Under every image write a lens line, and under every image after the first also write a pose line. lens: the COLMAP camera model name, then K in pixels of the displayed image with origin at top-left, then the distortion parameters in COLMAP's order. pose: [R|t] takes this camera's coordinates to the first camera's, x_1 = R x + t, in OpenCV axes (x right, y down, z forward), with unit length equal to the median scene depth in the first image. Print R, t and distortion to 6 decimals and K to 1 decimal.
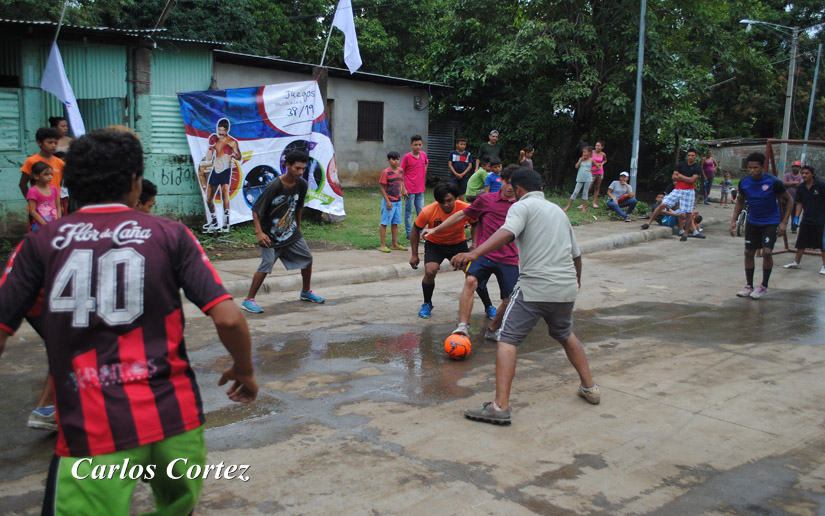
lens RADIAL K [[807.9, 0, 412.5], [0, 807.9, 258.0], [0, 0, 1]] dist [-0.061643, 0.005927]
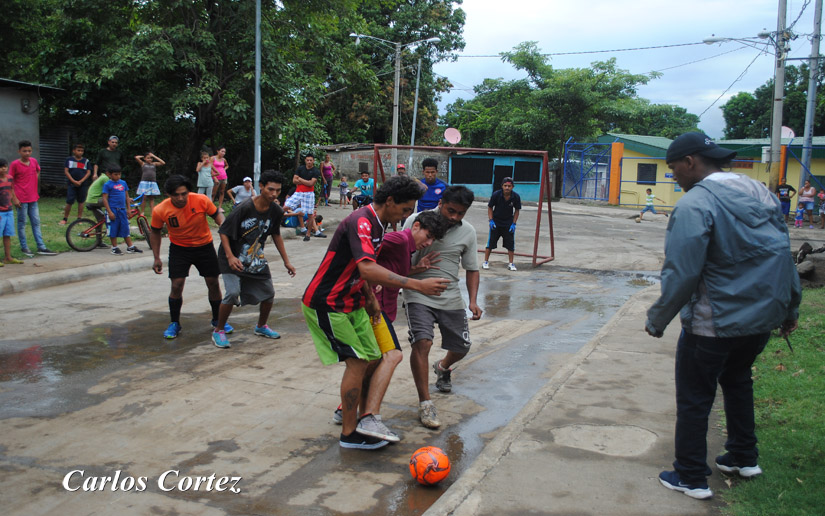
lens RADIAL K [[807.9, 0, 412.5], [0, 807.9, 258.0], [0, 0, 1]] dist [-0.061643, 0.005927]
pose [[0.898754, -0.053969, 0.435118, -0.000996], [0.056794, 0.998365, 0.006519, 0.002467], [-0.434759, 0.018853, 0.900350, -0.018614]]
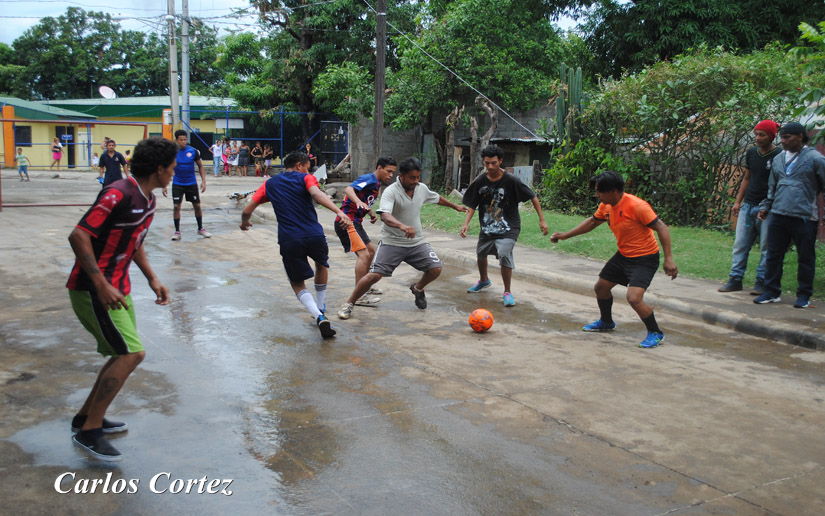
lens RADIAL K [[909.1, 0, 412.5], [0, 909.1, 258.0], [0, 0, 1]] dist [-0.045958, -0.000084]
pose [[0.264254, -0.151714, 0.952446, -0.350100], [0.124481, 0.984655, 0.122307, -0.007157], [-0.956386, 0.086241, 0.279084, -0.021335]]
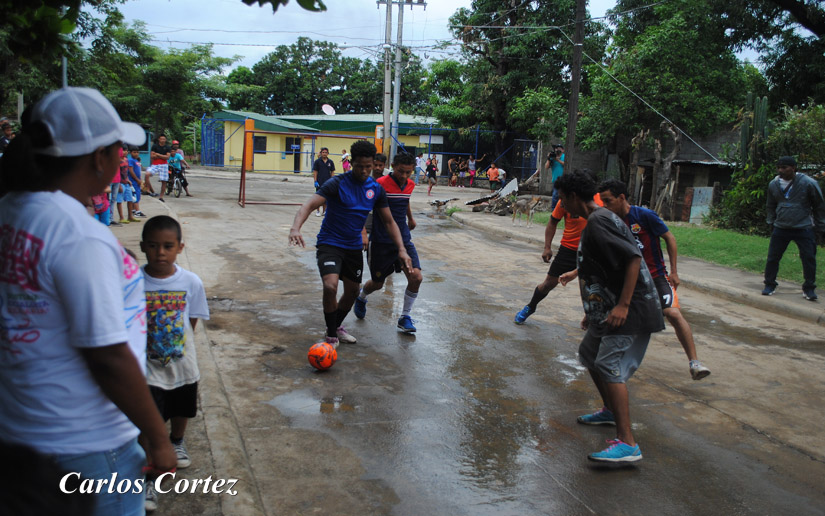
lens RADIAL K [[807.9, 0, 412.5], [0, 807.9, 258.0], [0, 0, 1]] dist [-0.061643, 0.005927]
pose [[0.464104, -0.128211, 0.876453, -0.351447], [0.091585, 0.991112, 0.096487, -0.008241], [-0.881033, 0.035490, 0.471721, -0.013369]]
